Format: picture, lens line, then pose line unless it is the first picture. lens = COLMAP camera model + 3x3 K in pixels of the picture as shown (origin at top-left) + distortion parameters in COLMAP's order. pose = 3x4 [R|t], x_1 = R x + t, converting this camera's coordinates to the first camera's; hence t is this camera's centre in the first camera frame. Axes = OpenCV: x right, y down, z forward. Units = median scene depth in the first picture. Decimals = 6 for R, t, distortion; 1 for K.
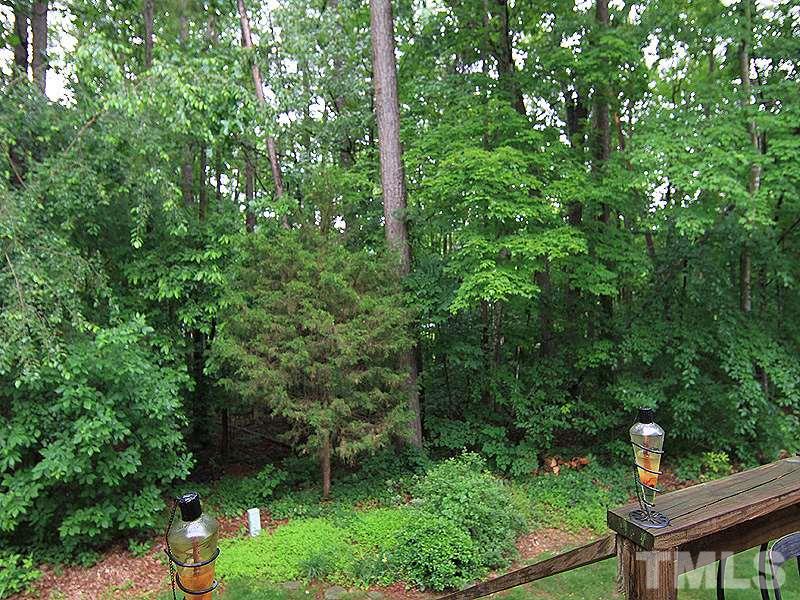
lens RADIAL K [[528.4, 0, 401.4], [0, 528.4, 301.2], [0, 0, 1]] dist [-0.009574, -0.002347]
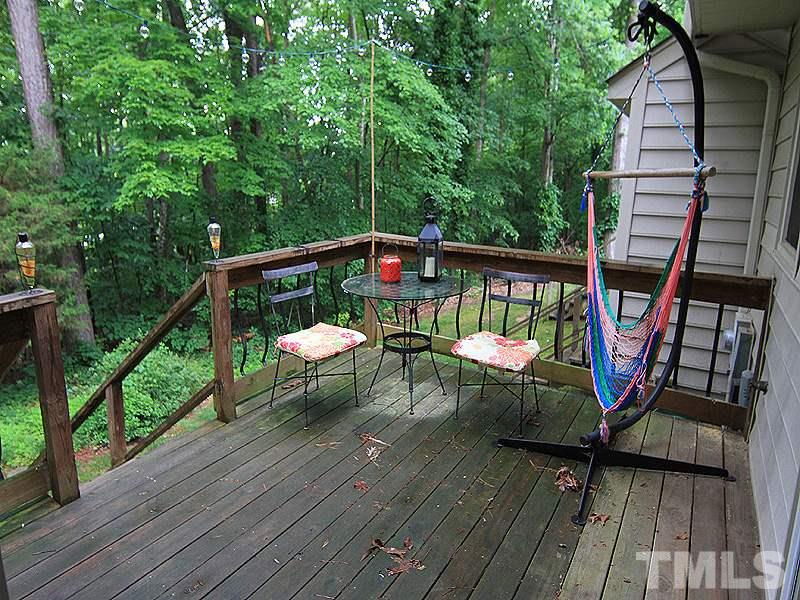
lens RADIAL K [[528.4, 0, 405.1], [0, 528.4, 292.9], [0, 0, 1]] dist [-0.009574, -0.002347]
pose [[0.826910, -0.090424, 0.555017, -0.031252], [0.005139, 0.988161, 0.153336, 0.027847], [-0.562311, -0.123943, 0.817585, -0.248068]]
